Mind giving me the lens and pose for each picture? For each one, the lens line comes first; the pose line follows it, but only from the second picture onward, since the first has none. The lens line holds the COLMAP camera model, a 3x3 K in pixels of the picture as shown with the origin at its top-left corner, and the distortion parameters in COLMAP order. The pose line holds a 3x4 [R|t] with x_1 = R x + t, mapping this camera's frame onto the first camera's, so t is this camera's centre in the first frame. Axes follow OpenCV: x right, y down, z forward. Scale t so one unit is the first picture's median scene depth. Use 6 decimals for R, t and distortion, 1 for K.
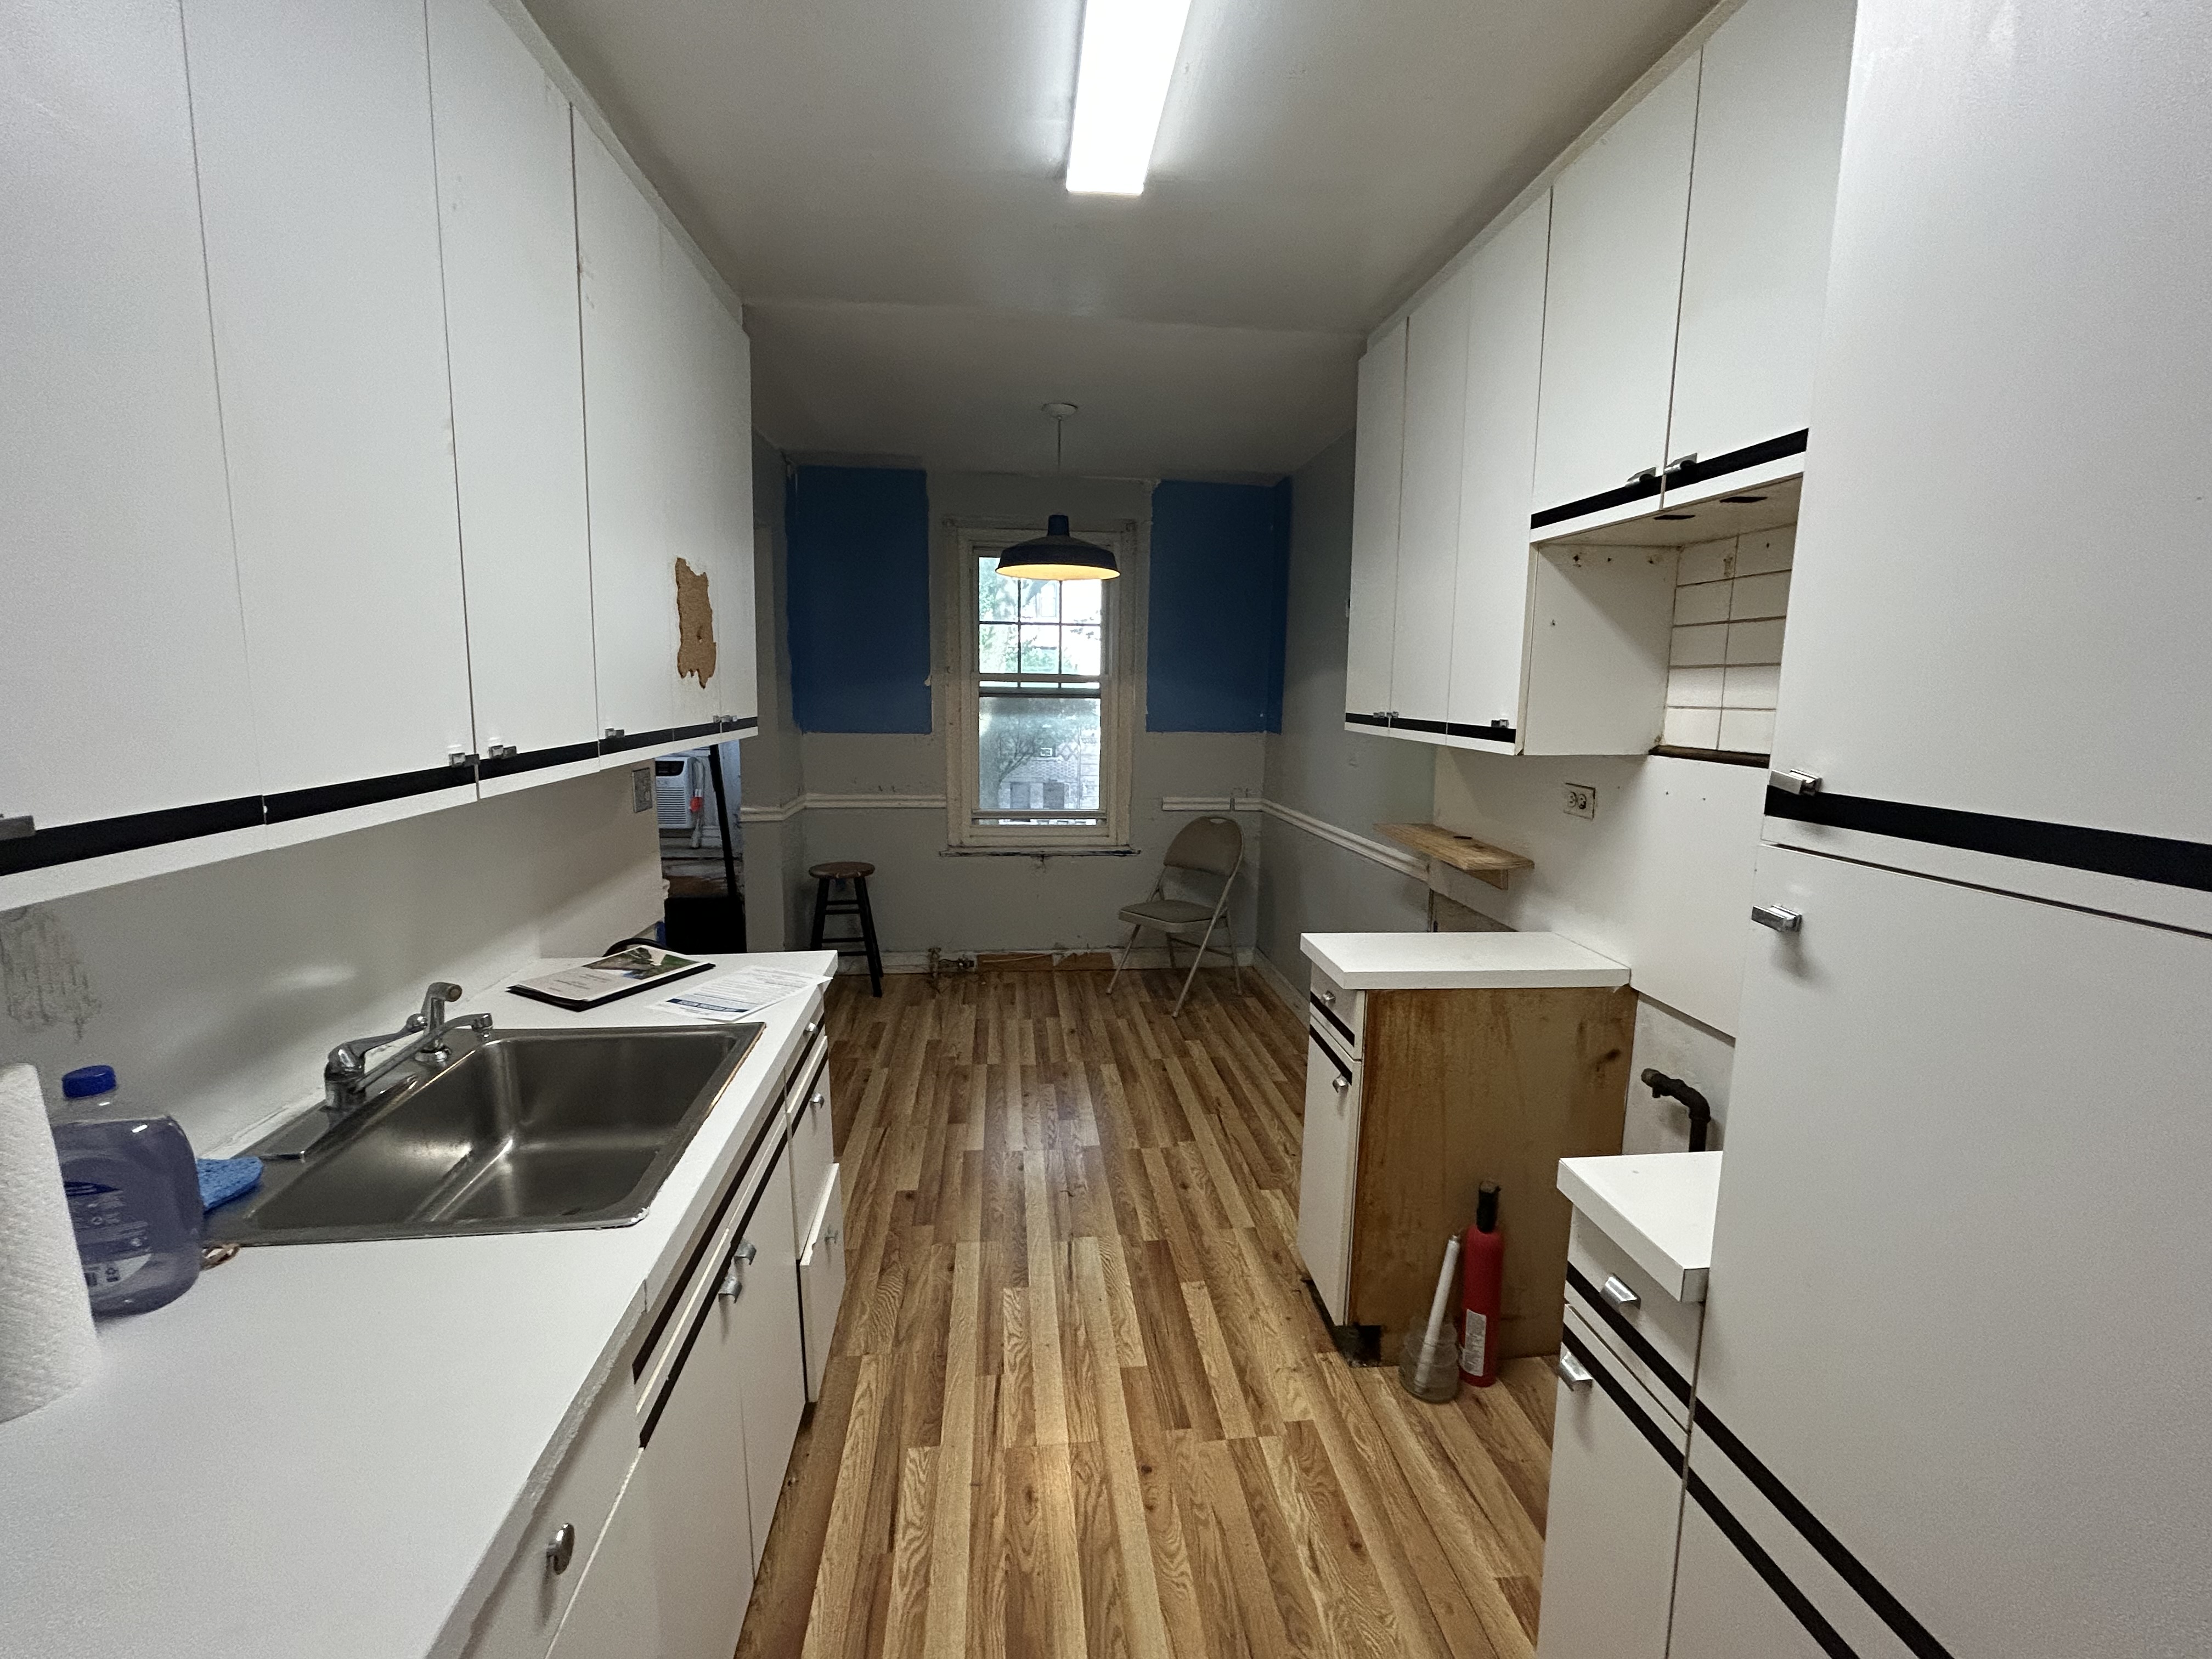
lens RADIAL K [[961.2, 0, 1106.7], [0, 961.2, 818.0], [0, 0, 1]] dist [-0.004106, -0.000389]
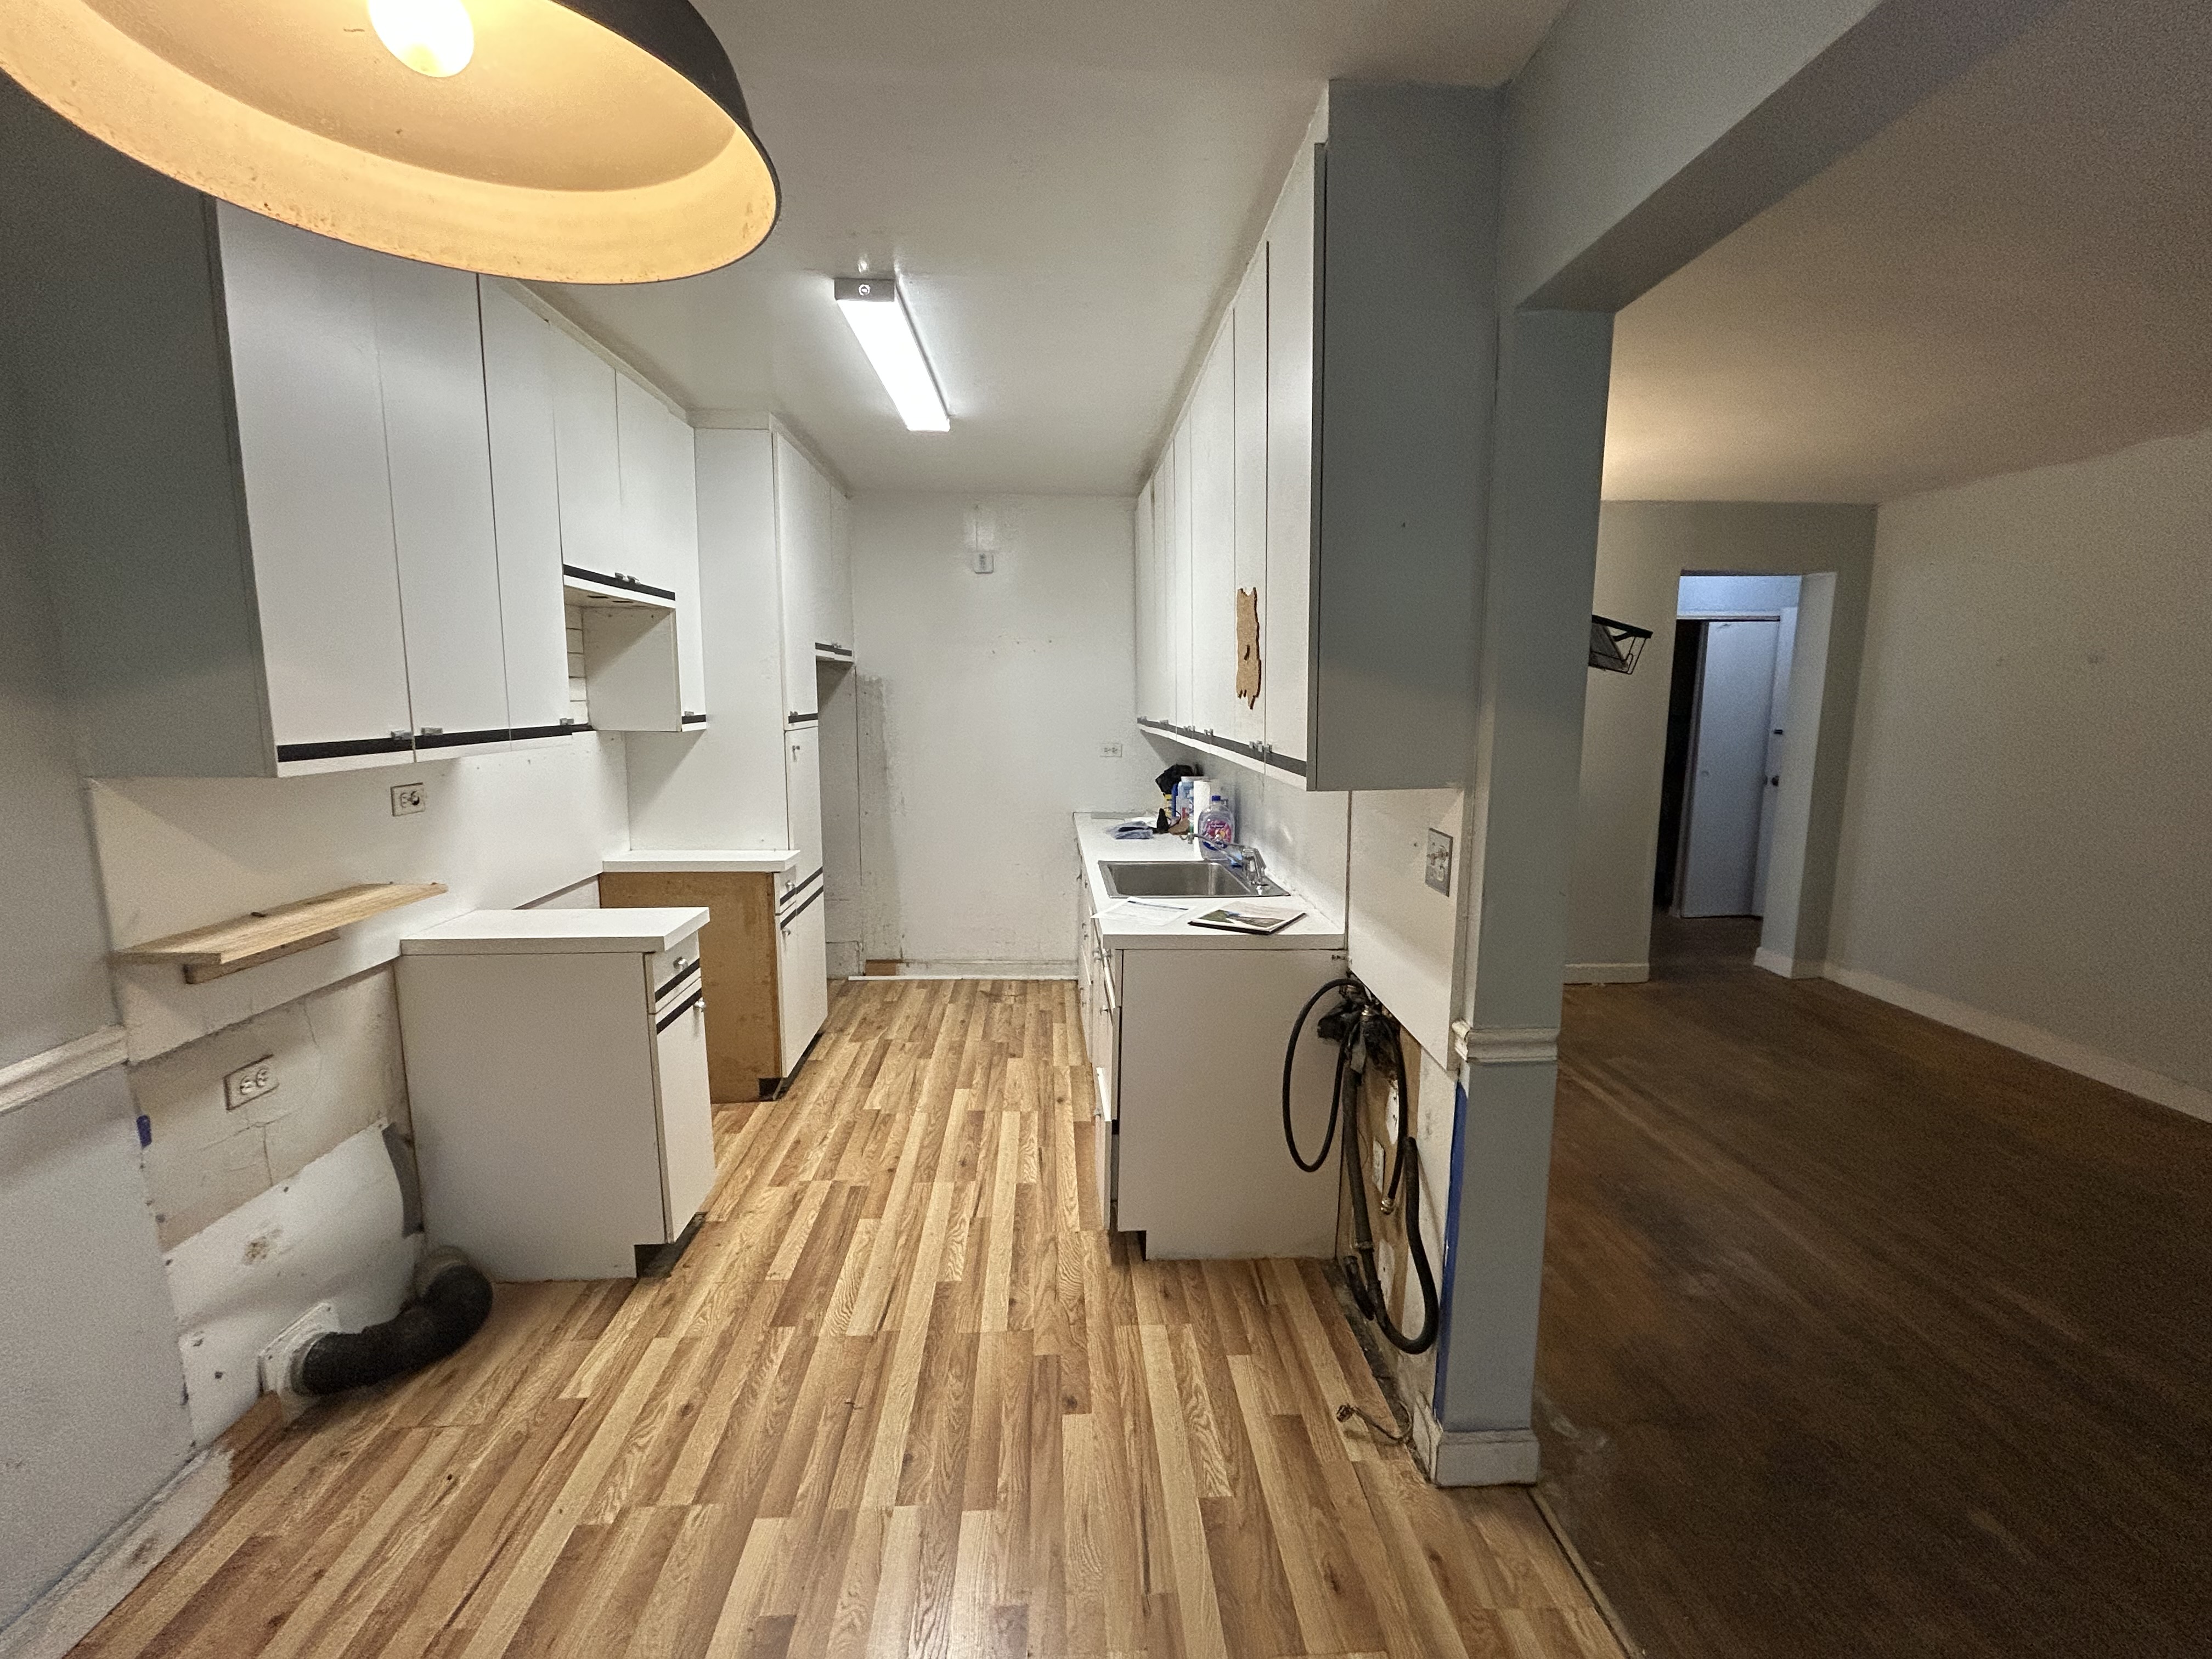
lens RADIAL K [[961.2, 0, 1119.7], [0, 961.2, 828.3], [0, 0, 1]] dist [-0.004106, -0.000389]
pose [[-0.999304, -0.022592, 0.029668, -0.293225], [-0.013260, 0.958873, 0.283526, -0.270606], [-0.034853, 0.282935, -0.958506, 1.820113]]
